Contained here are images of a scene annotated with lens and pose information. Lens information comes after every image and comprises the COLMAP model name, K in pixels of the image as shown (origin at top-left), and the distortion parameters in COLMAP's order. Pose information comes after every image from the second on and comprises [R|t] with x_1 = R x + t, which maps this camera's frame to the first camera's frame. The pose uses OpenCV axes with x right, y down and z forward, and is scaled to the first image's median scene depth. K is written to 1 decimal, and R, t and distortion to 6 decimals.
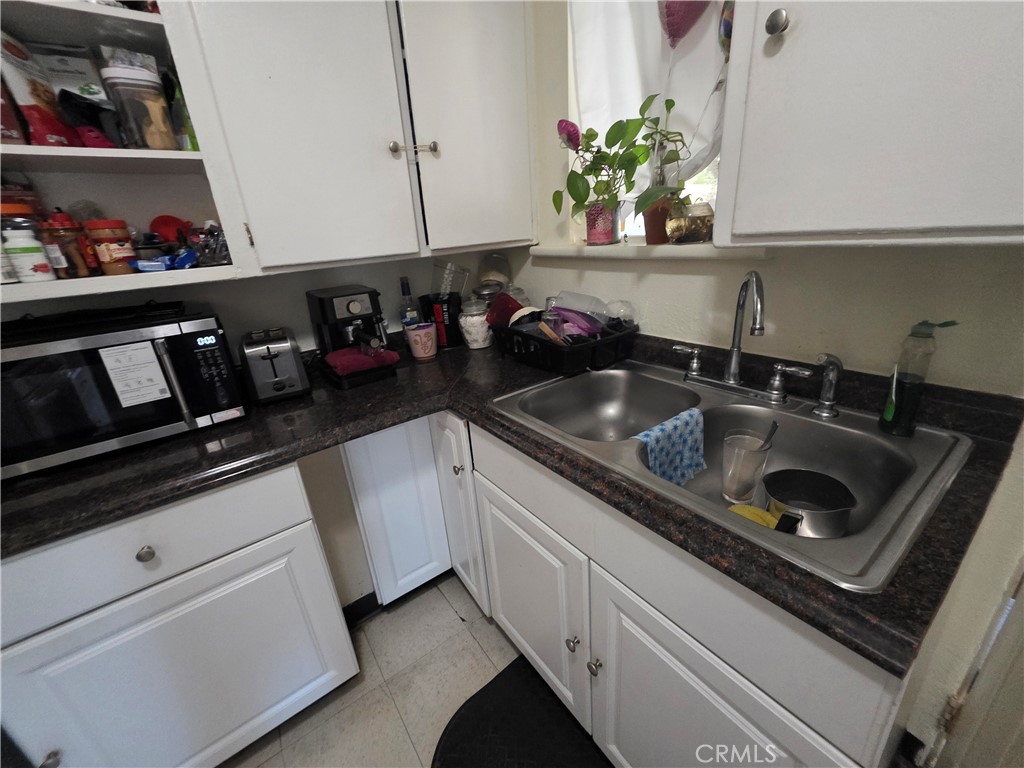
lens RADIAL K [[410.5, 0, 507.2], [0, 410.5, 379.4], [0, 0, 1]] dist [0.001341, 0.000237]
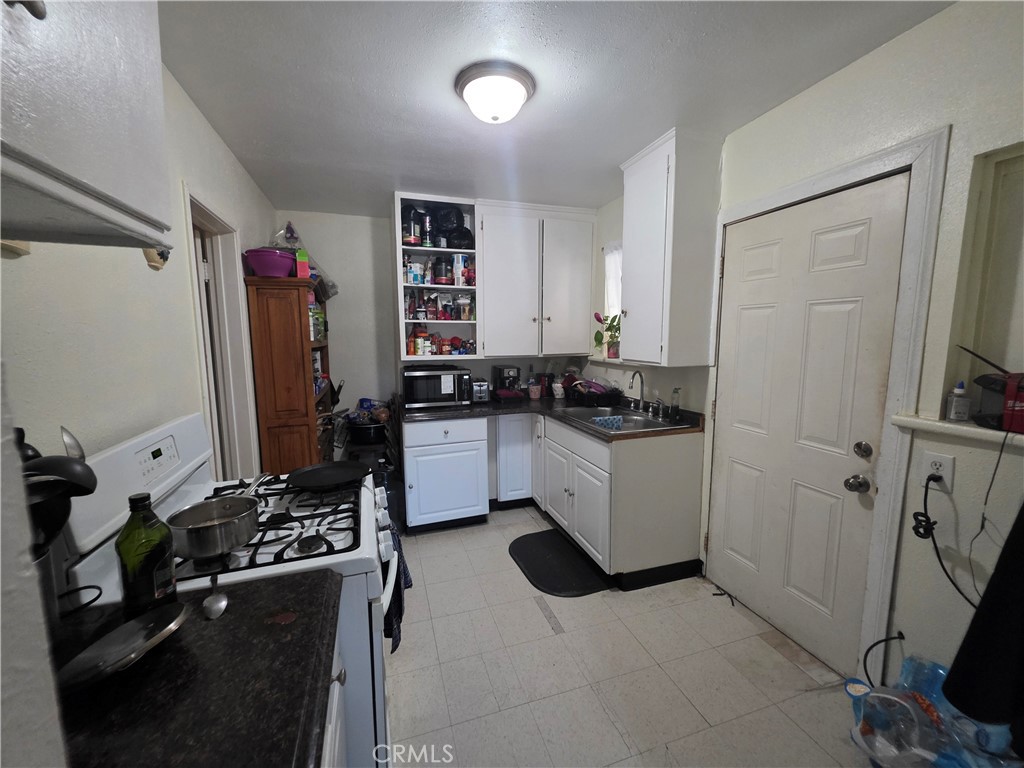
lens RADIAL K [[410.5, 0, 514.6], [0, 410.5, 384.0], [0, 0, 1]] dist [0.001341, 0.000237]
pose [[0.951769, 0.100542, -0.289873, 0.443394], [-0.161872, 0.967143, -0.196039, 0.424998], [0.260639, 0.233506, 0.936772, -1.521343]]
